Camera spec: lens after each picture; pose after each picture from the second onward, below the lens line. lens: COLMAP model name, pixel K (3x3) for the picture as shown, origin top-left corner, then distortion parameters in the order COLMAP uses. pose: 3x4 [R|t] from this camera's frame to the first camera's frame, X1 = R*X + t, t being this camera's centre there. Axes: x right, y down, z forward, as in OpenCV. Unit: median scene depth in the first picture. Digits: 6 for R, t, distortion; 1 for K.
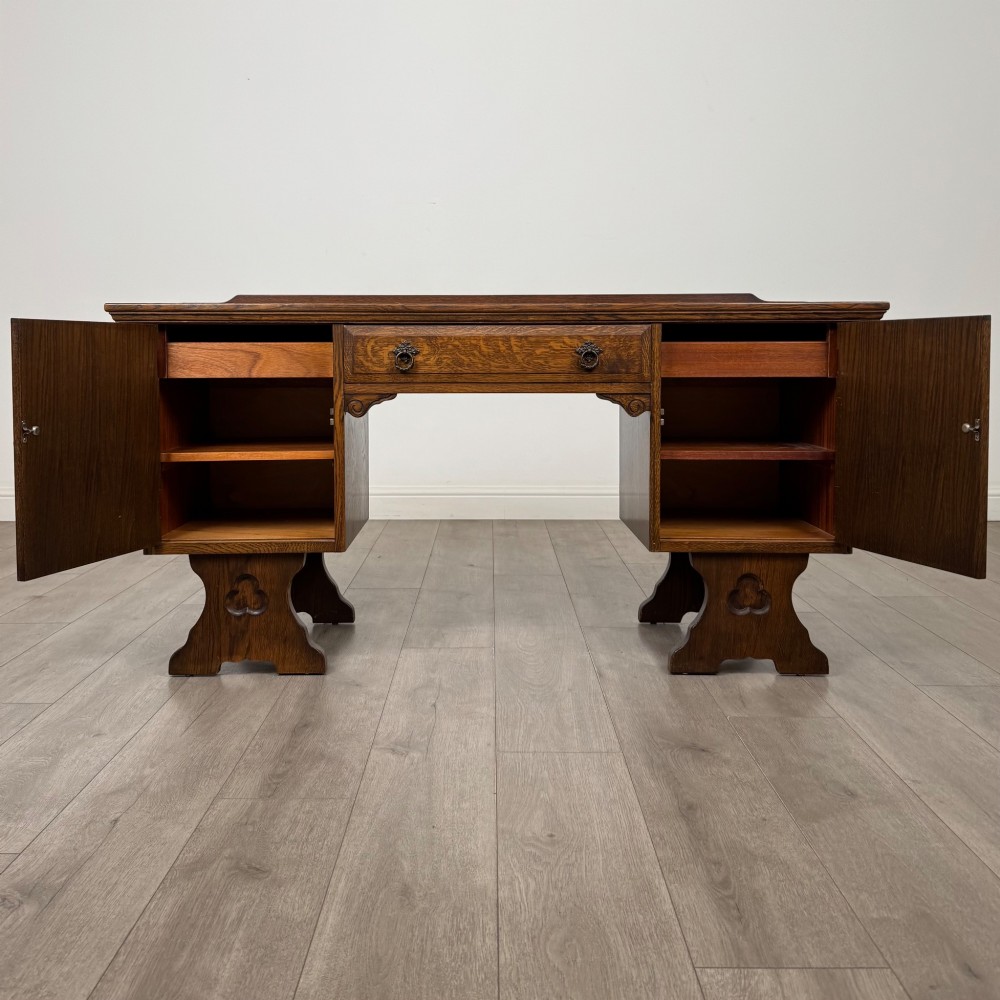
lens RADIAL K [[2076.3, 0, 500.0], [0, 2076.3, 500.0], [0, 0, 1]] dist [0.004543, -0.706722]
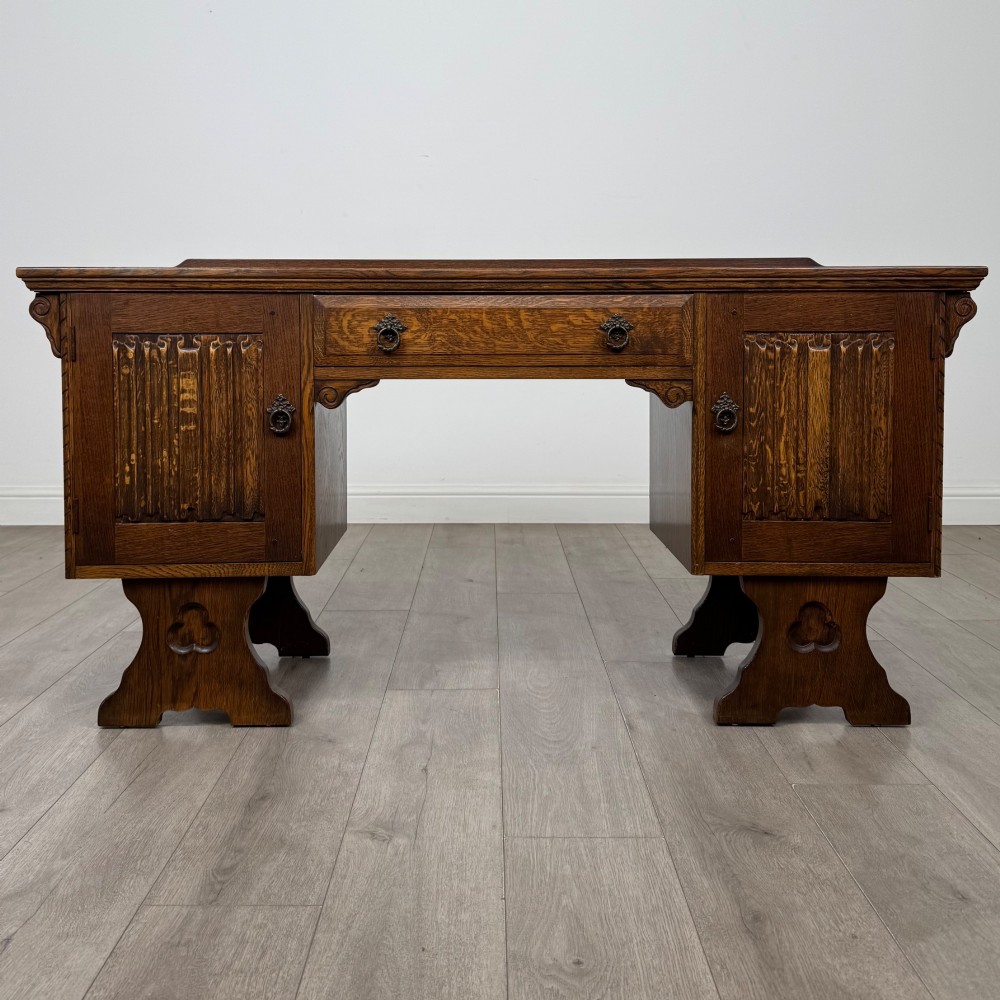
lens RADIAL K [[2076.3, 0, 500.0], [0, 2076.3, 500.0], [0, 0, 1]] dist [0.004543, -0.706722]
pose [[0.999997, 0.000261, 0.002334, -0.004538], [-0.000285, 0.999949, 0.010102, -0.012453], [-0.002331, -0.010103, 0.999946, 0.191310]]
